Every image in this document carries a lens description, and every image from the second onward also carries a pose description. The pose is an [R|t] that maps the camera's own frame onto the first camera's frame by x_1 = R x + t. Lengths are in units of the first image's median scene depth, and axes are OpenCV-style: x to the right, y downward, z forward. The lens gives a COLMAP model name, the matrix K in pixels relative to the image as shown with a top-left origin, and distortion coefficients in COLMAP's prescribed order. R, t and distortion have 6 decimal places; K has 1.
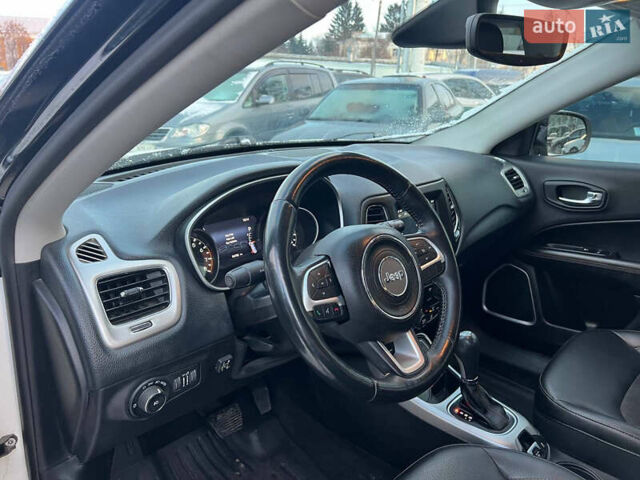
lens RADIAL K [[490.8, 0, 310.0], [0, 490.8, 229.2], [0, 0, 1]] dist [0.042791, -0.048835]
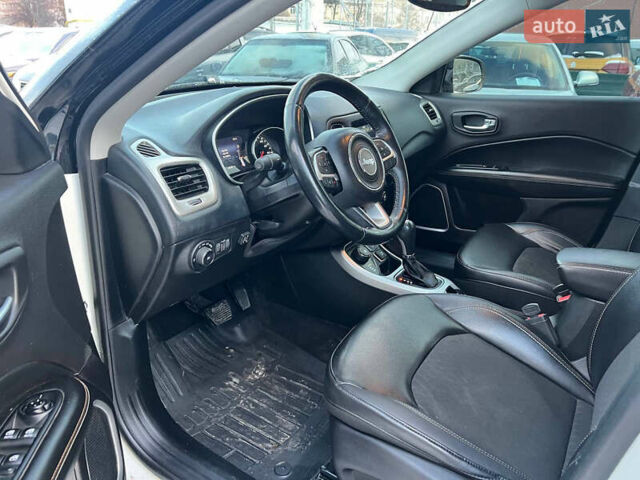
lens RADIAL K [[490.8, 0, 310.4], [0, 490.8, 234.4], [0, 0, 1]] dist [0.042791, -0.048835]
pose [[0.981237, -0.068204, 0.180340, -0.190693], [0.052826, 0.994653, 0.088742, 0.123676], [-0.185428, -0.077551, 0.979593, -0.269841]]
